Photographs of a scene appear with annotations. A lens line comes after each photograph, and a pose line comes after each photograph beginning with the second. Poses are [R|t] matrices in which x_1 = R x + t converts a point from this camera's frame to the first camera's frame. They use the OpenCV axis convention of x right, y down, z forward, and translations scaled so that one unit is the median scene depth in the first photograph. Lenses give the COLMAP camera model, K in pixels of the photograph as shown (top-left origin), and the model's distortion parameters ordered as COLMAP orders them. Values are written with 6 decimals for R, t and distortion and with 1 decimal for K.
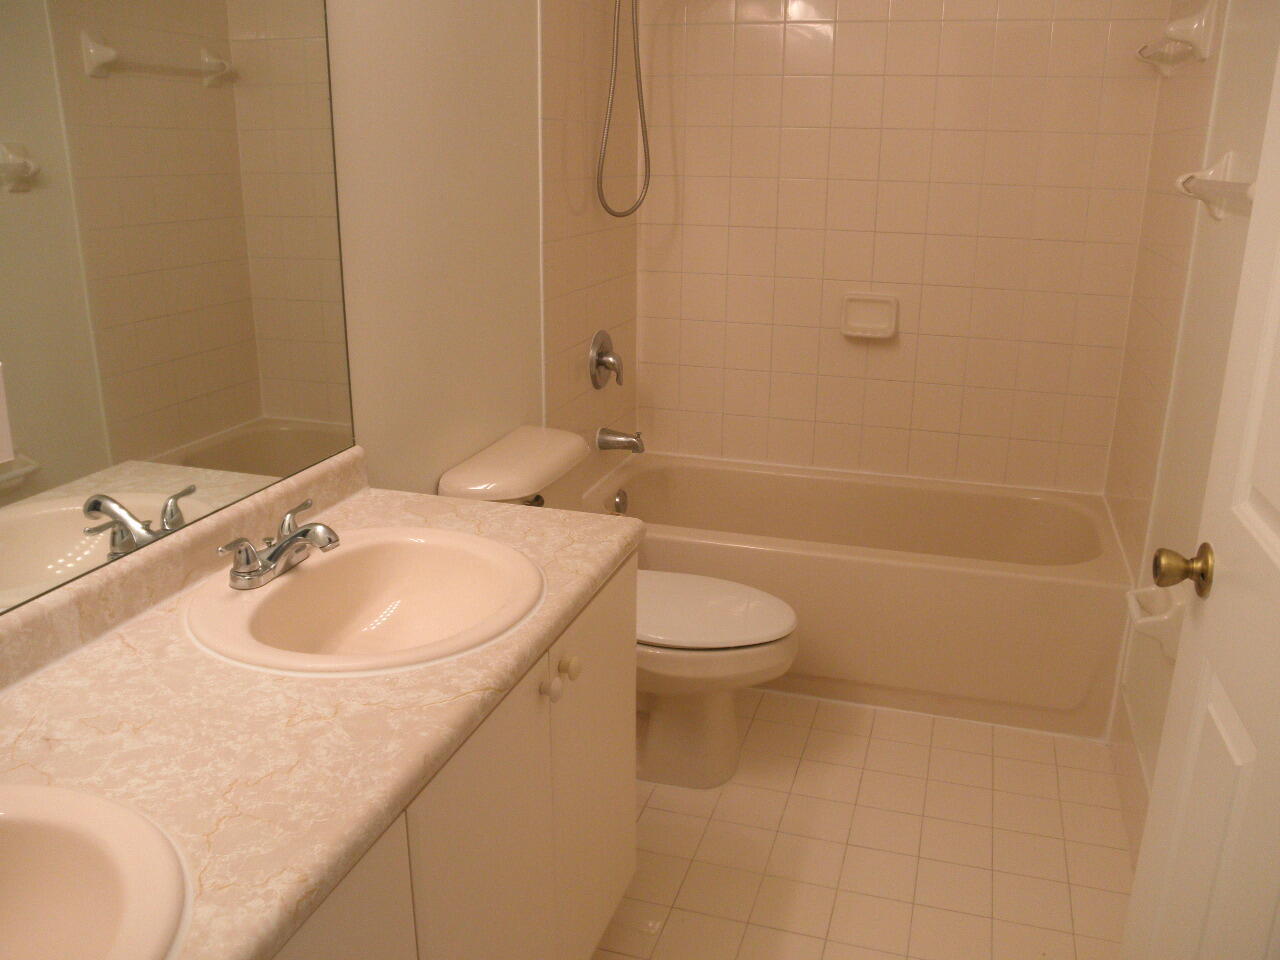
lens RADIAL K [[1049.2, 0, 640.0], [0, 1049.2, 480.0], [0, 0, 1]] dist [-0.125342, 0.107551]
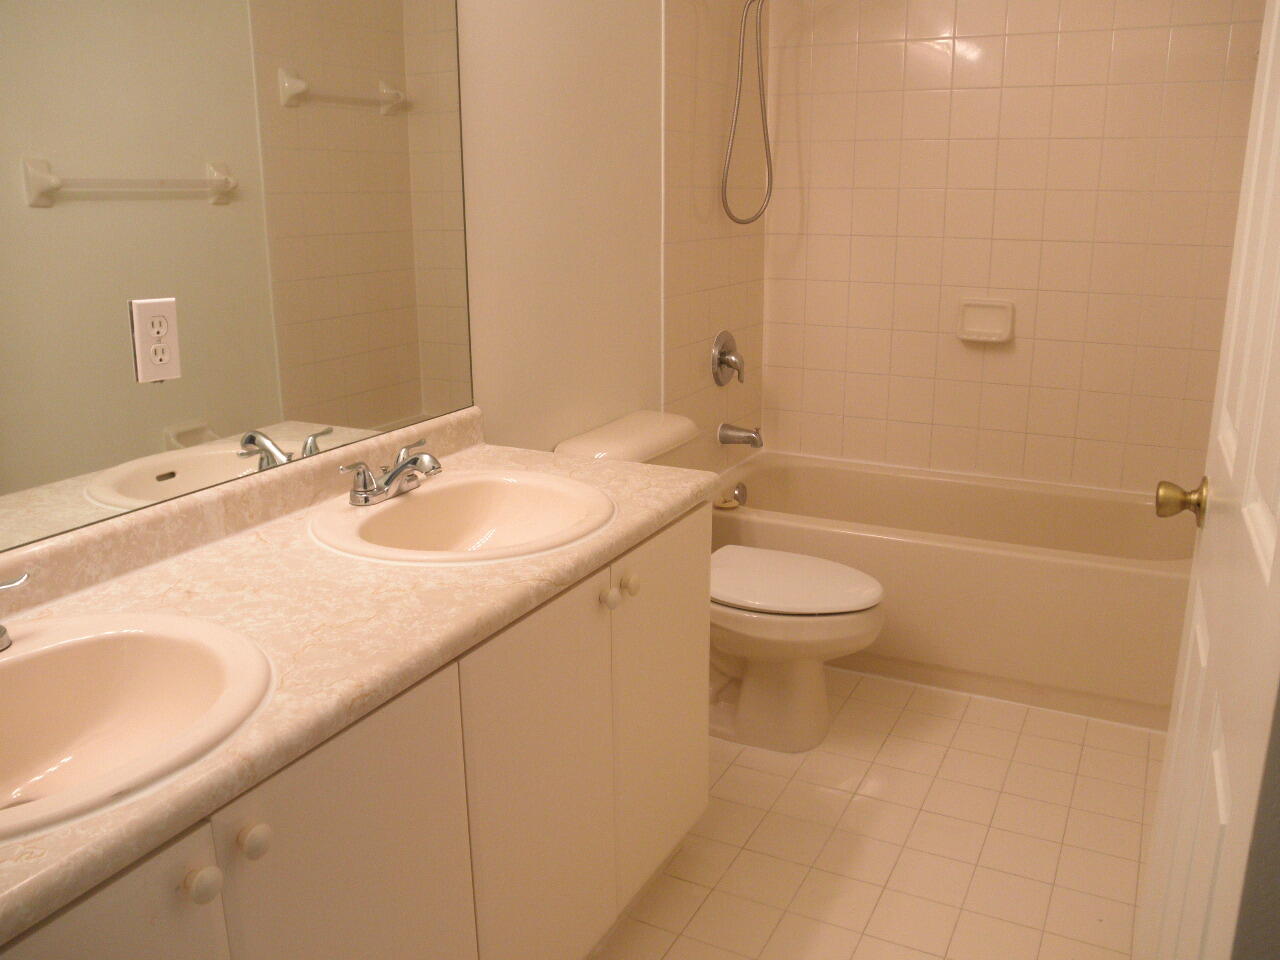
lens RADIAL K [[1049.2, 0, 640.0], [0, 1049.2, 480.0], [0, 0, 1]] dist [-0.125342, 0.107551]
pose [[0.985364, 0.031926, -0.167445, 0.119261], [-0.038497, 0.998605, -0.036140, 0.098204], [0.166058, 0.042057, 0.985219, -0.112209]]
